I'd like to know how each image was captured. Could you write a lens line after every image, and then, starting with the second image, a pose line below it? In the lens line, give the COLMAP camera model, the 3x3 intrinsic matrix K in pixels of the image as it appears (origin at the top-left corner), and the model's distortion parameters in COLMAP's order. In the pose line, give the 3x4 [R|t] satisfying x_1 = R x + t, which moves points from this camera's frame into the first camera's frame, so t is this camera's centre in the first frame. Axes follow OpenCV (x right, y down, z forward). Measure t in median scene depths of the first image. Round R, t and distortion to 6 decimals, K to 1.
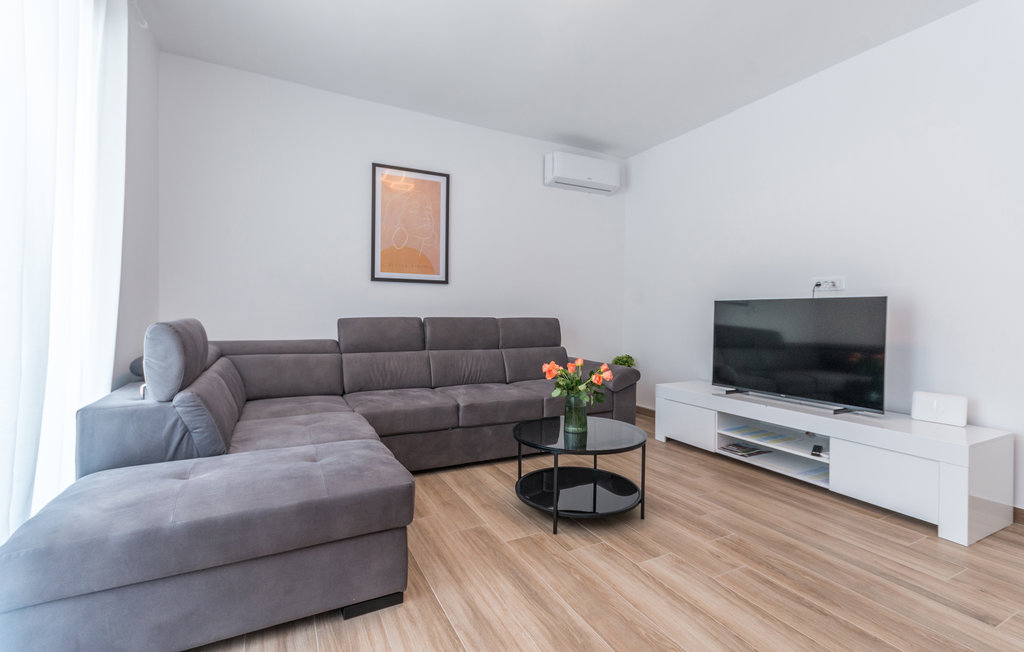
lens RADIAL K [[460.0, 0, 514.4], [0, 460.0, 311.5], [0, 0, 1]] dist [0.020706, -0.004741]
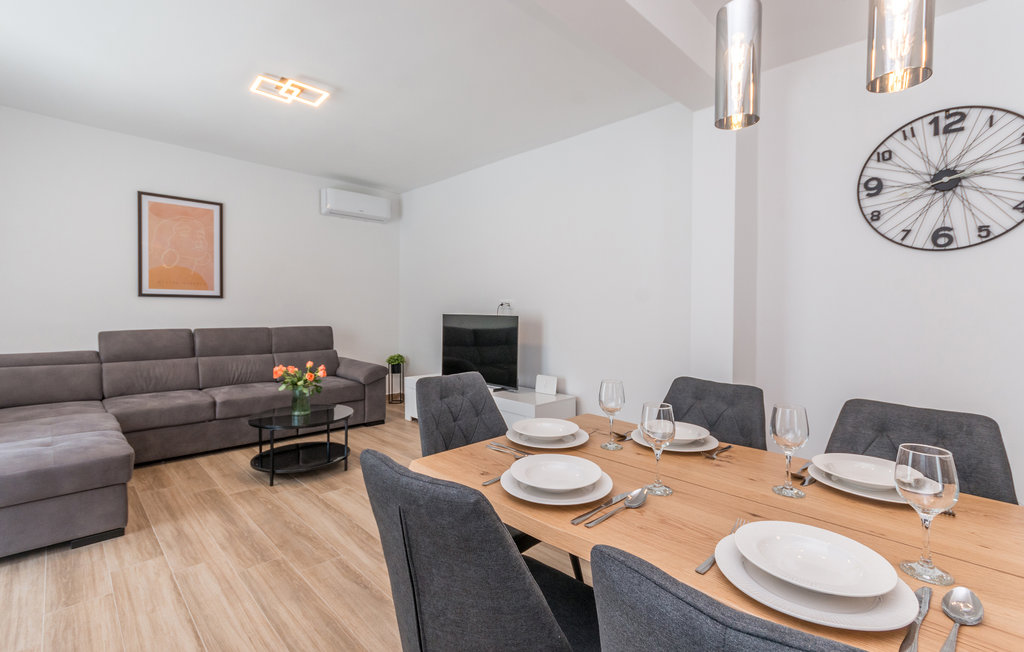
lens RADIAL K [[460.0, 0, 514.4], [0, 460.0, 311.5], [0, 0, 1]] dist [0.020706, -0.004741]
pose [[0.955348, -0.001541, 0.295480, 0.261778], [-0.001939, 0.999932, 0.011486, -0.052149], [-0.295477, -0.011546, 0.955280, -0.399735]]
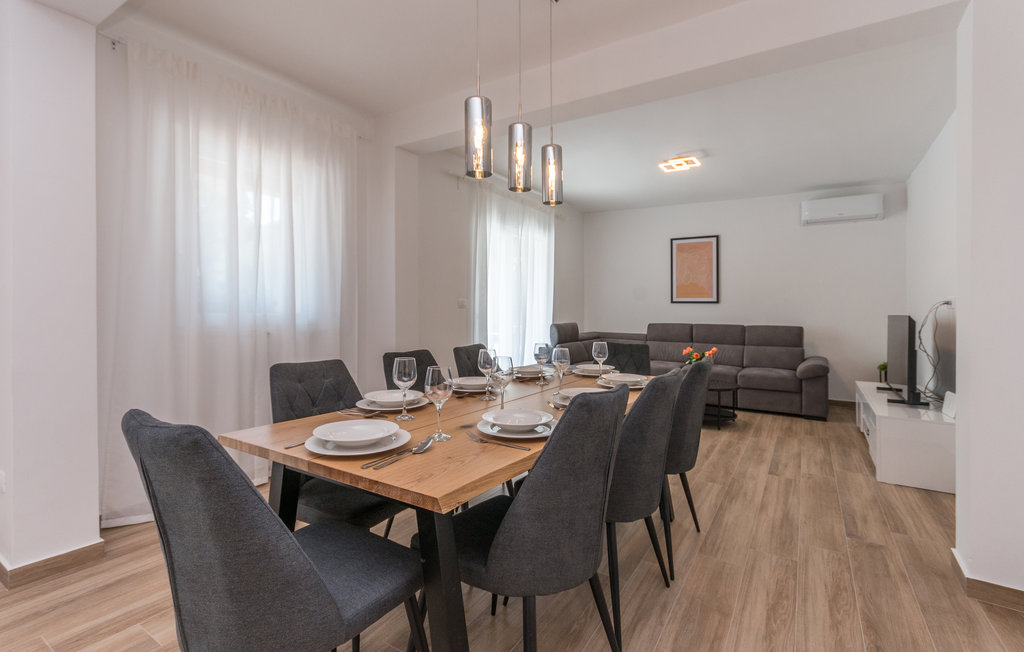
lens RADIAL K [[458.0, 0, 515.3], [0, 458.0, 319.2], [0, 0, 1]] dist [0.002613, -0.000064]
pose [[0.498657, 0.014326, -0.866681, 1.102460], [-0.006729, 0.999897, 0.012656, -0.025192], [0.866774, -0.000479, 0.498702, -0.503347]]
